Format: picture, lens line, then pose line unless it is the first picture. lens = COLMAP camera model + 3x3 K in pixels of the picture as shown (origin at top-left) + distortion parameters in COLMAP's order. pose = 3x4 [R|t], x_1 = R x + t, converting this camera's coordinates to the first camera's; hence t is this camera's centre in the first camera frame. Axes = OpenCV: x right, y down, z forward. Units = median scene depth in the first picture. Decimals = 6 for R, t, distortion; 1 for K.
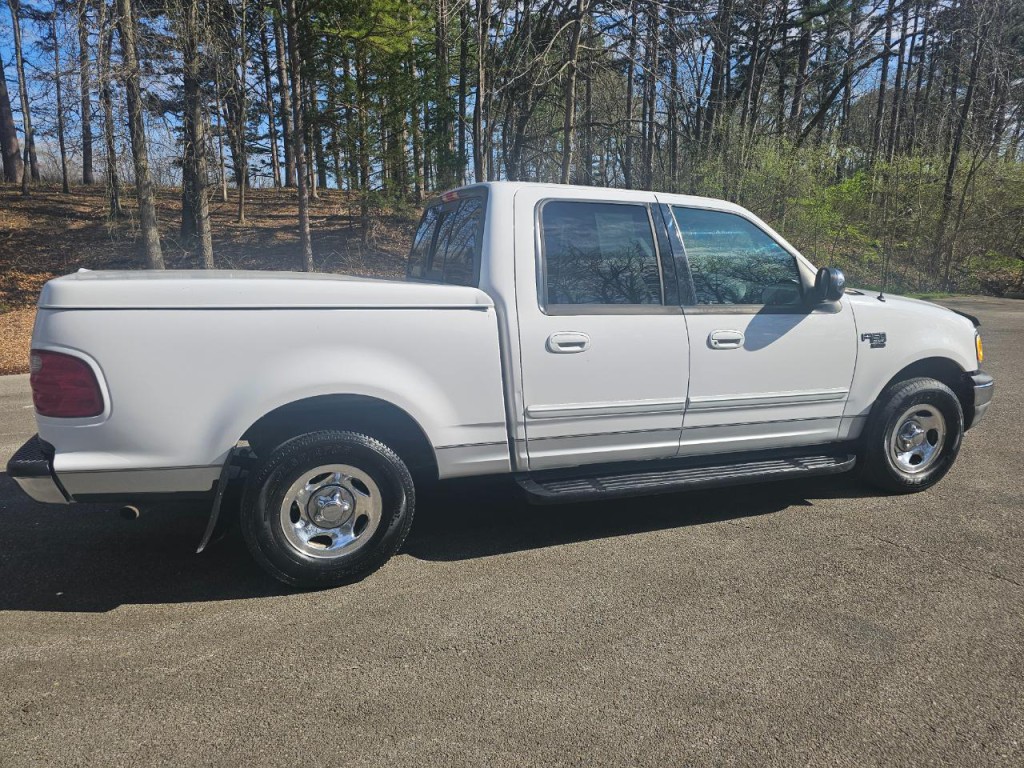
lens RADIAL K [[699.3, 0, 509.3], [0, 699.3, 361.9], [0, 0, 1]] dist [0.067414, -0.069525]
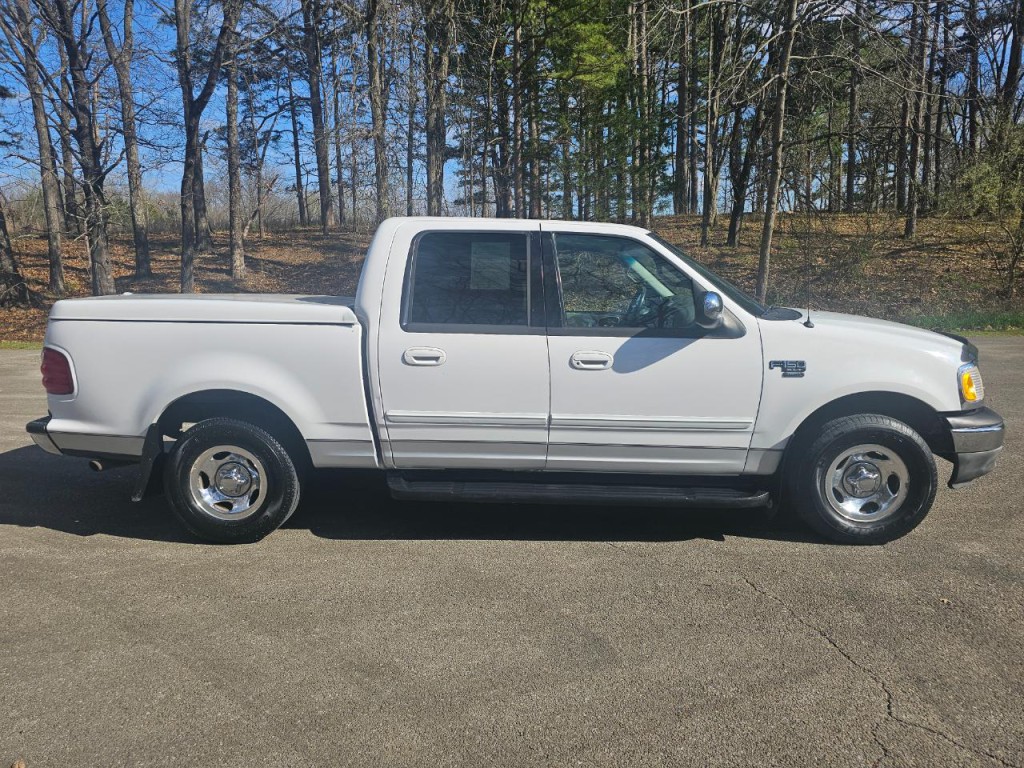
lens RADIAL K [[699.3, 0, 509.3], [0, 699.3, 361.9], [0, 0, 1]] dist [0.067414, -0.069525]
pose [[0.922263, 0.036559, -0.384830, 0.593943], [-0.049989, 0.998438, -0.024950, 0.001689], [0.383317, 0.042248, 0.922650, 0.011957]]
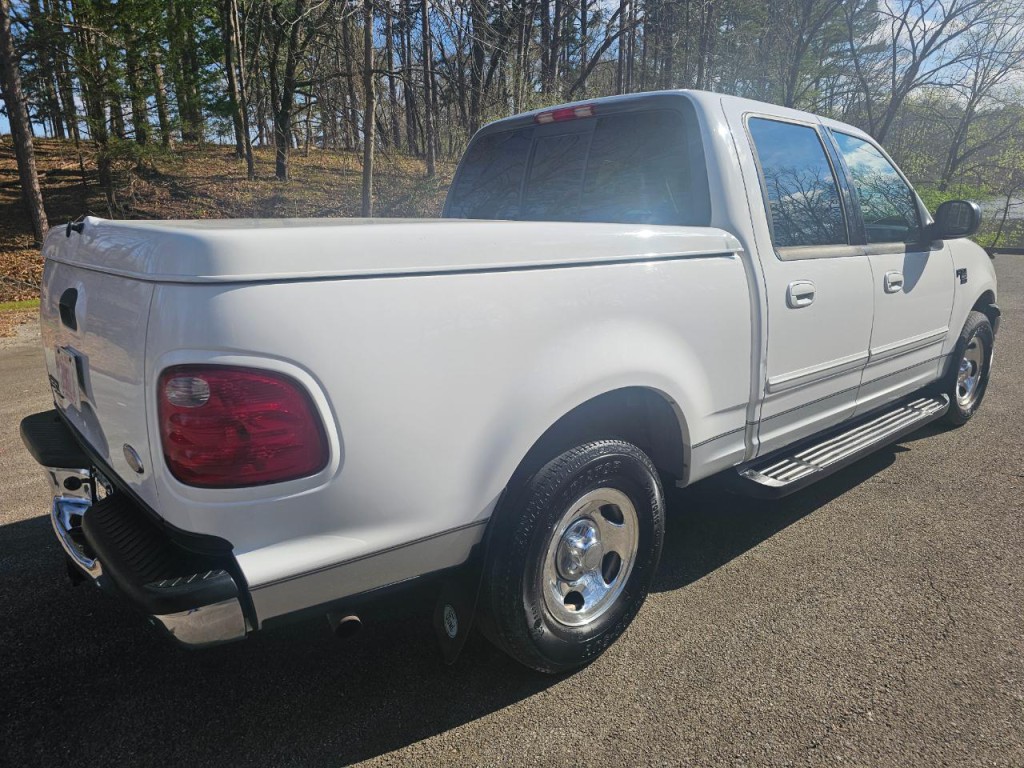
lens RADIAL K [[703.4, 0, 512.0], [0, 703.4, 384.0], [0, 0, 1]] dist [0.005010, -0.001603]
pose [[0.931422, -0.104888, 0.348498, -0.472022], [0.075681, 0.992458, 0.096429, -0.026269], [-0.355984, -0.063441, 0.932336, 0.334240]]
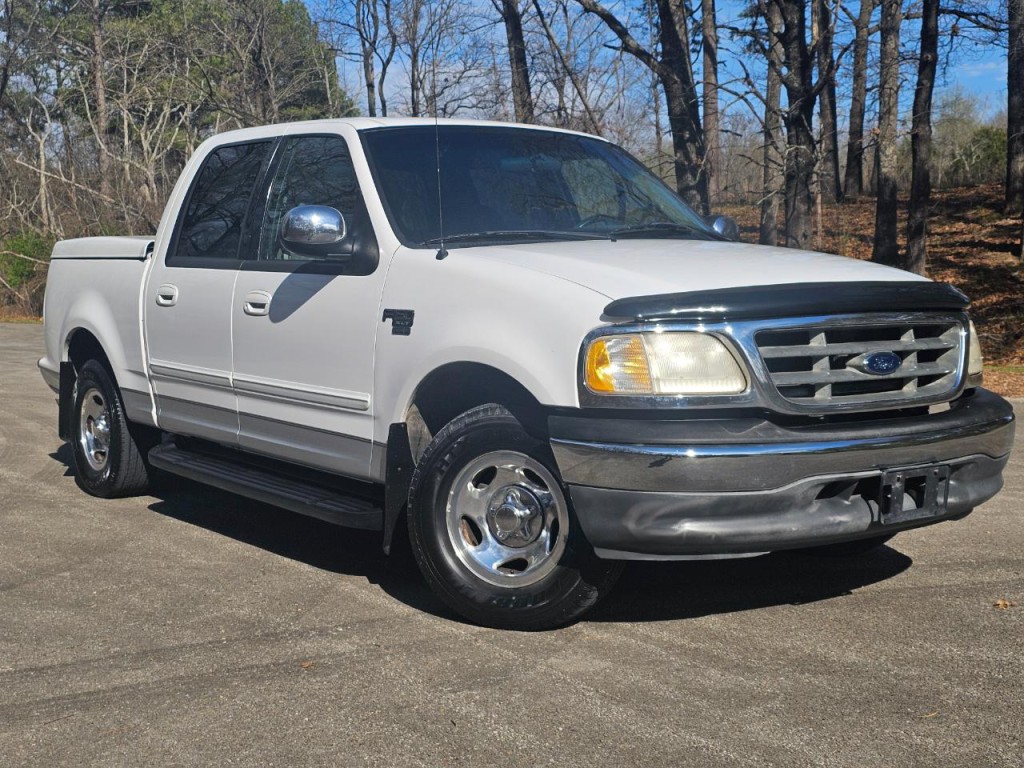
lens RADIAL K [[1373.7, 0, 509.6], [0, 1373.7, 355.6], [0, 0, 1]] dist [0.071435, -0.083420]
pose [[0.269734, 0.049204, -0.961677, 1.845161], [-0.145360, 0.989330, 0.009848, -0.030218], [0.951900, 0.137133, 0.274008, 0.863474]]
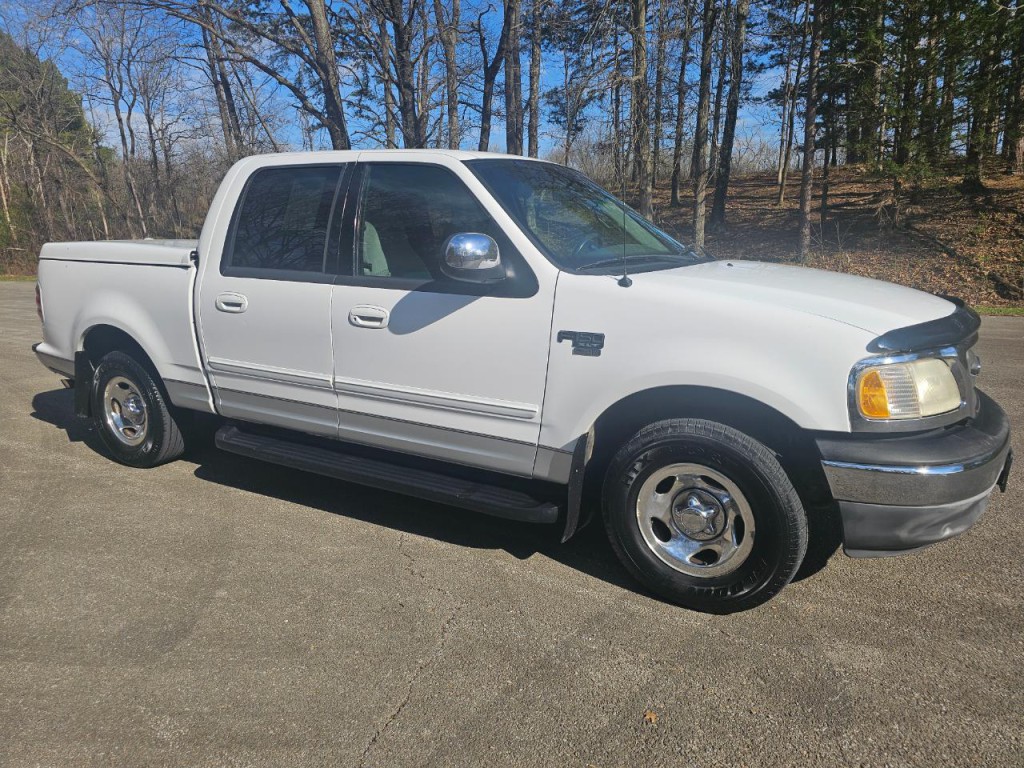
lens RADIAL K [[699.3, 0, 509.3], [0, 699.3, 361.9], [0, 0, 1]] dist [0.067414, -0.069525]
pose [[0.628744, 0.127460, -0.767096, 1.089060], [-0.112547, 0.991004, 0.072416, -0.059004], [0.769425, 0.040803, 0.637433, 0.590601]]
